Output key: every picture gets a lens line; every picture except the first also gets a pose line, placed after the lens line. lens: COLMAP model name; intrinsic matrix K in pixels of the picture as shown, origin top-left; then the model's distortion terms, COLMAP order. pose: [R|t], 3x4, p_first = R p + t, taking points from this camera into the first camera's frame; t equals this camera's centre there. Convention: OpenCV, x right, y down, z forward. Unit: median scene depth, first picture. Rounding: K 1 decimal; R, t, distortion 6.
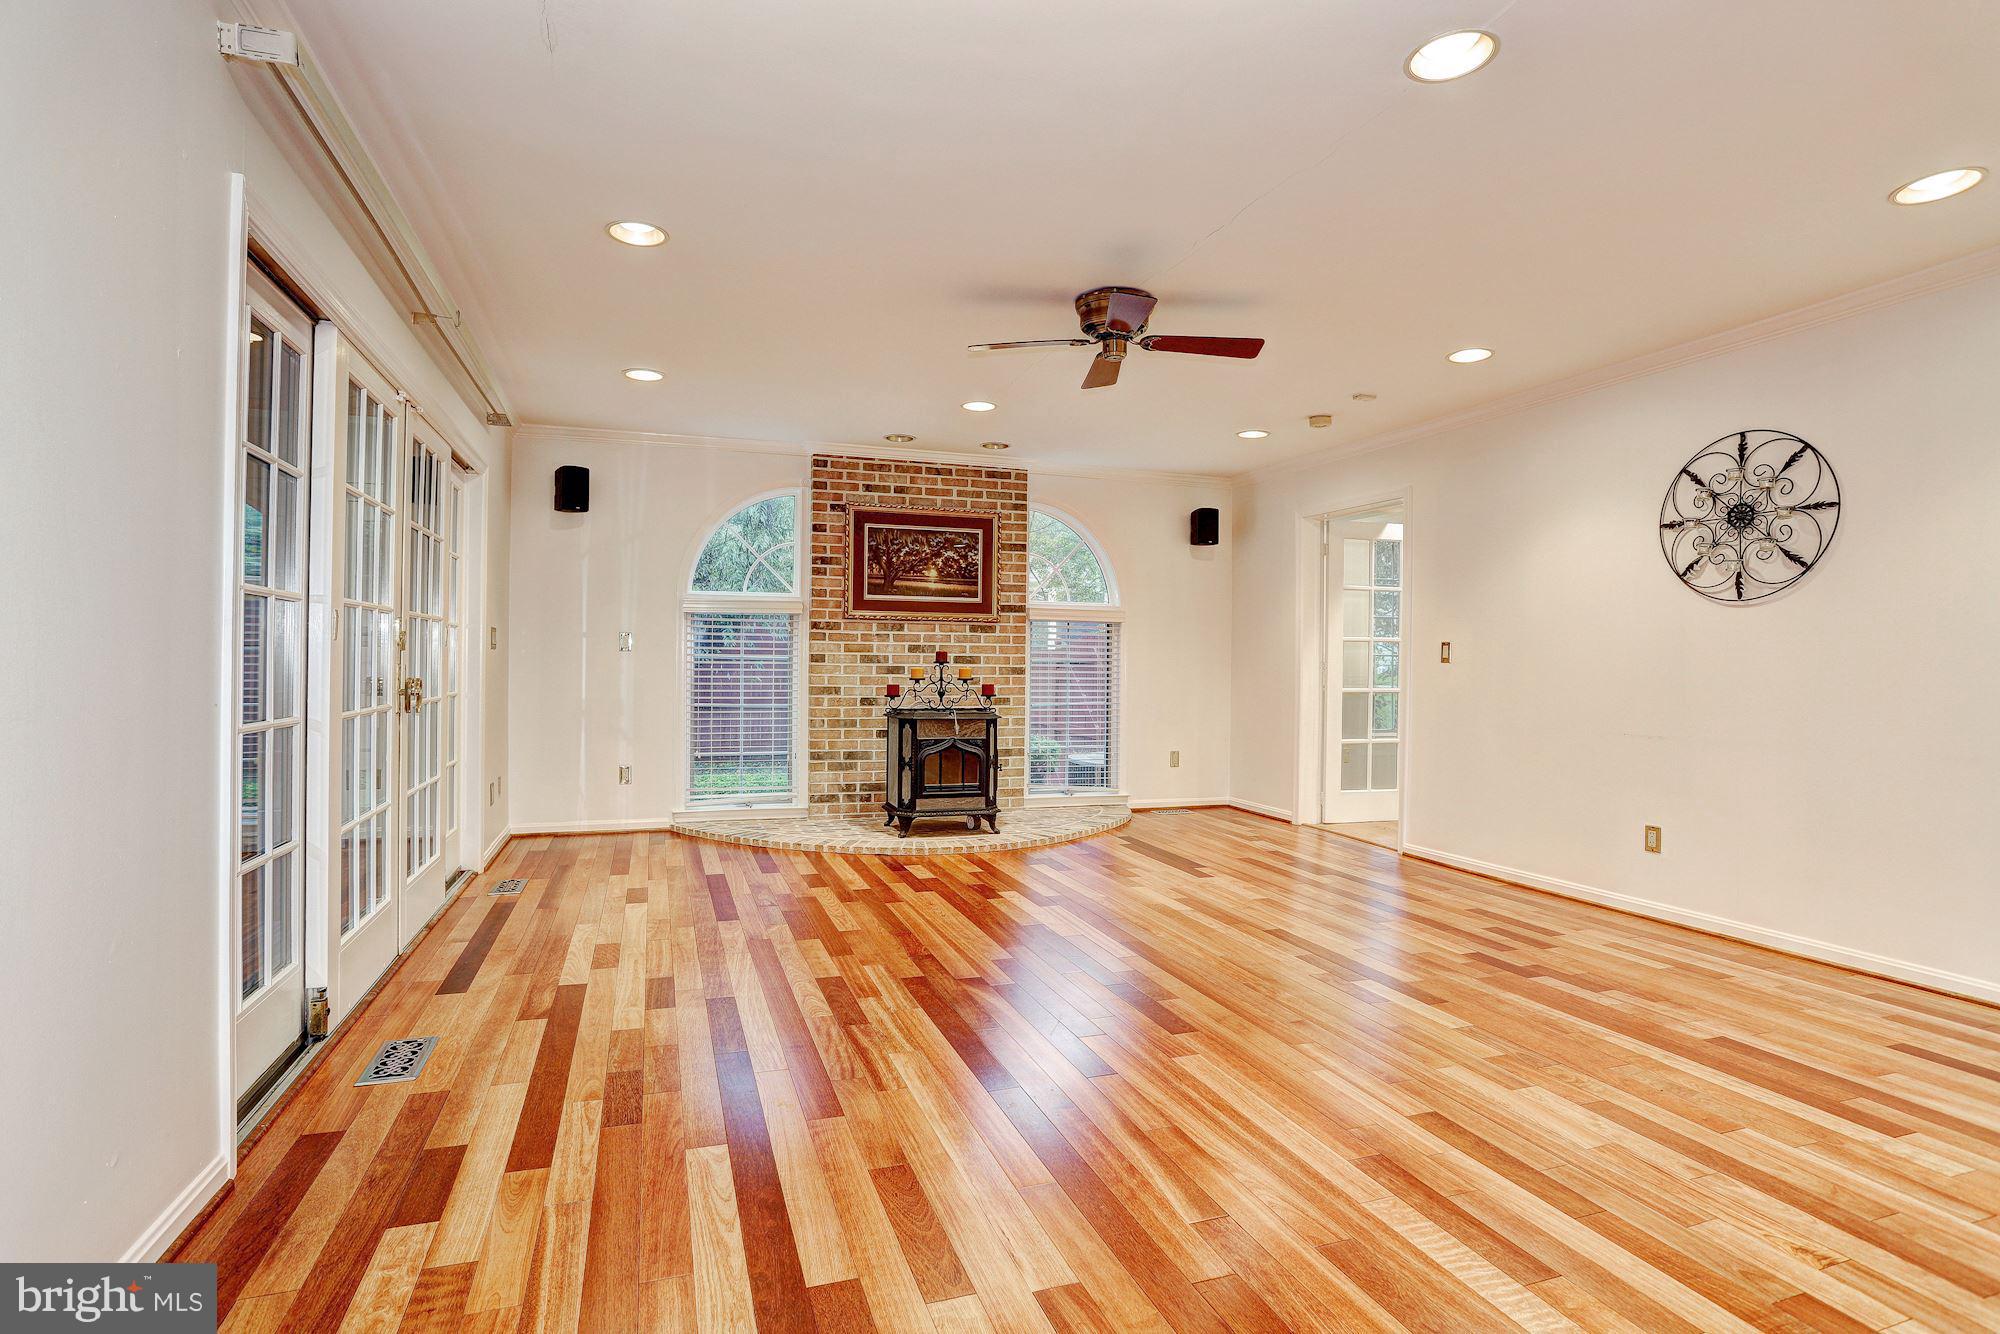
lens RADIAL K [[965.2, 0, 992.9], [0, 965.2, 662.2], [0, 0, 1]] dist [-0.031577, 0.004157]
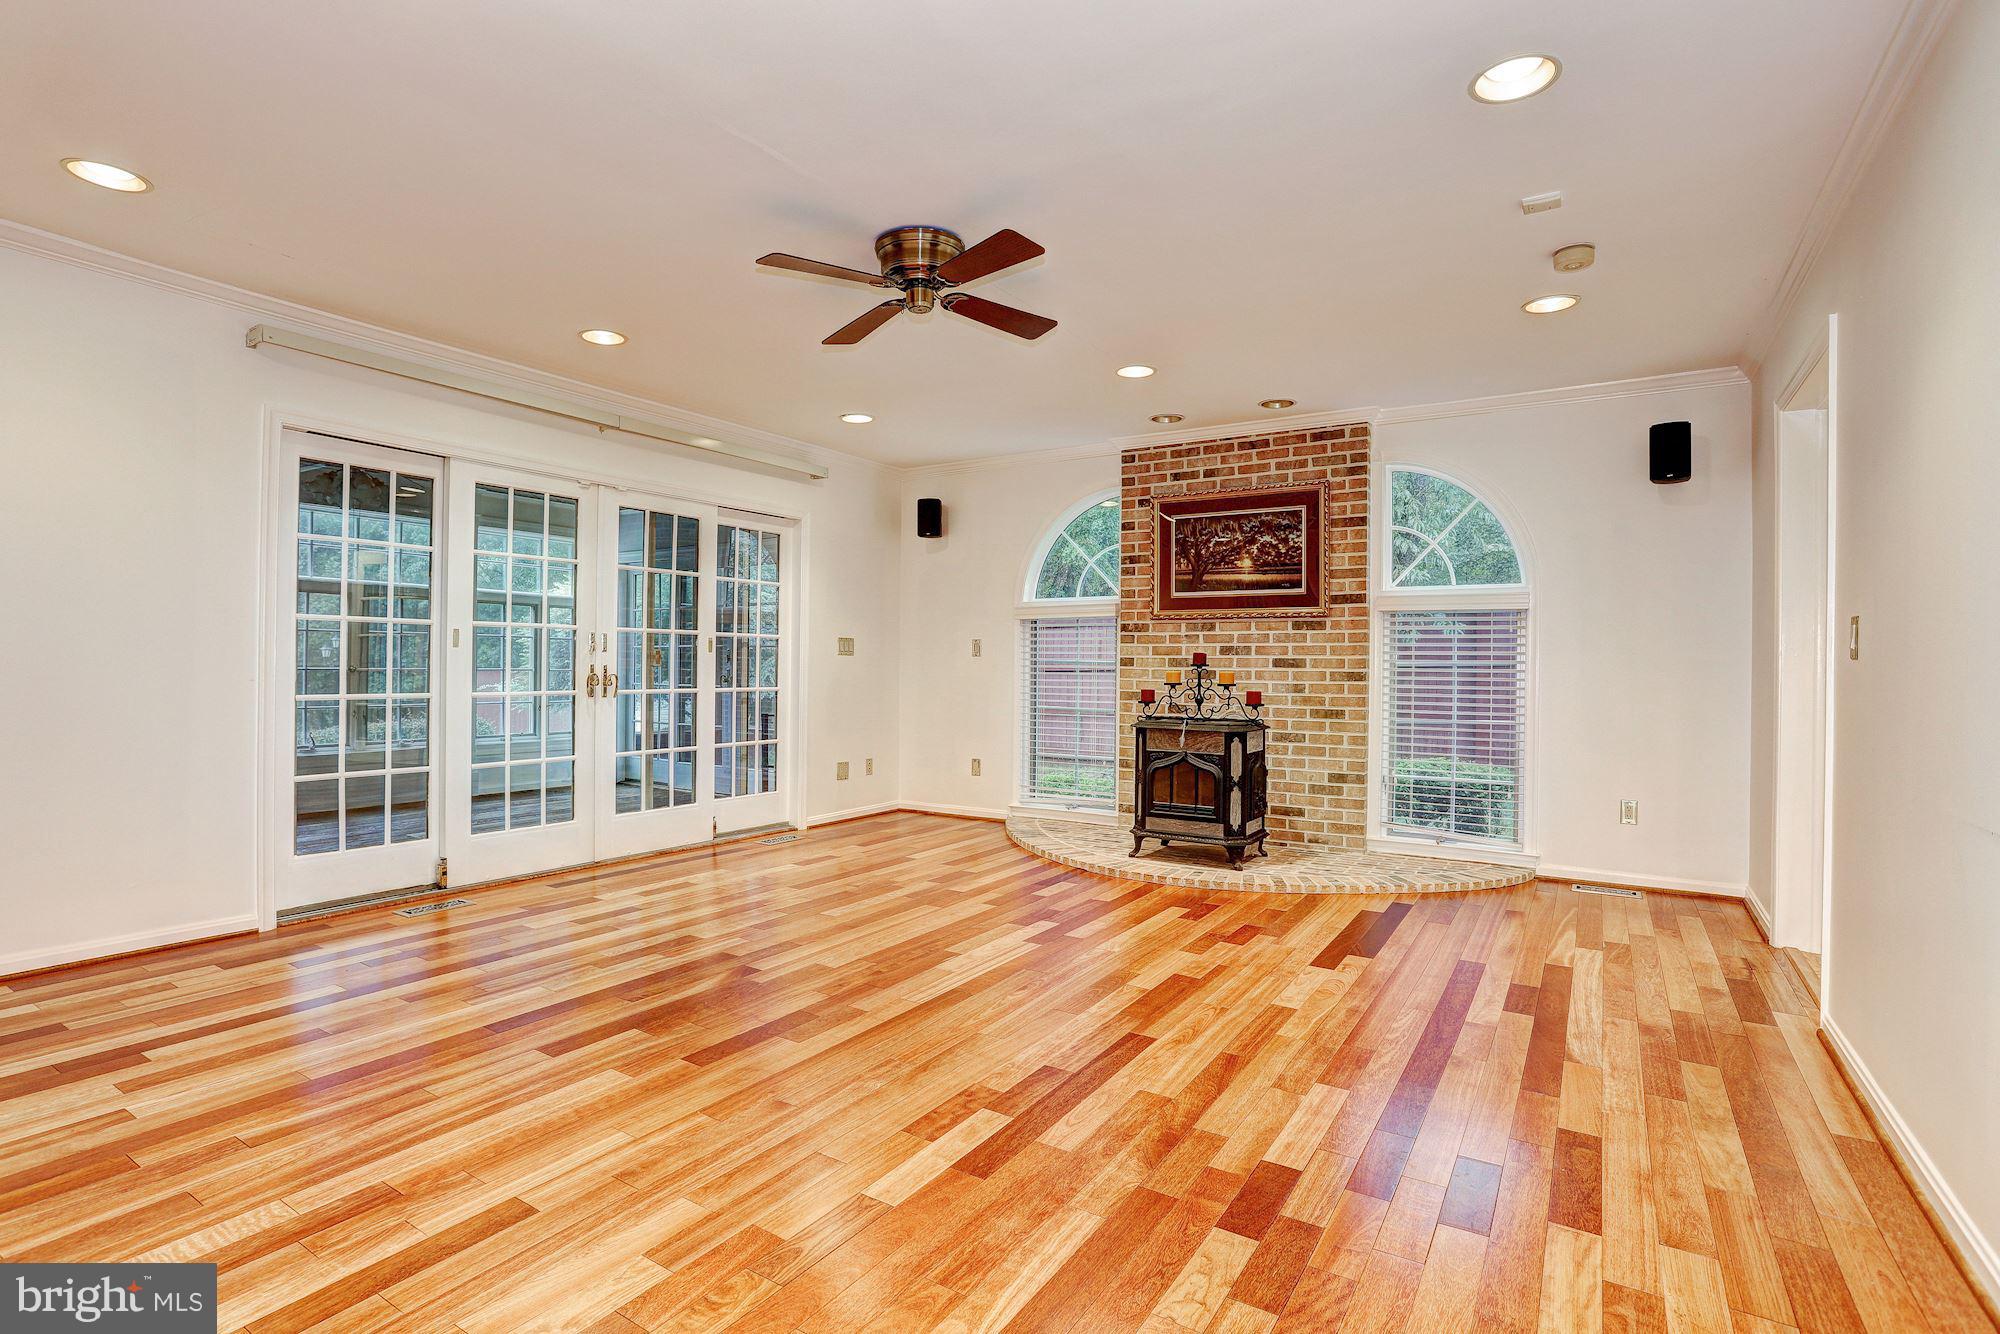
lens RADIAL K [[965.2, 0, 997.6], [0, 965.2, 662.3], [0, 0, 1]] dist [-0.031577, 0.004157]
pose [[0.623274, -0.003515, -0.781996, 0.480909], [-0.007494, 0.999917, -0.010468, 0.007479], [0.781968, 0.012384, 0.623196, 0.292499]]
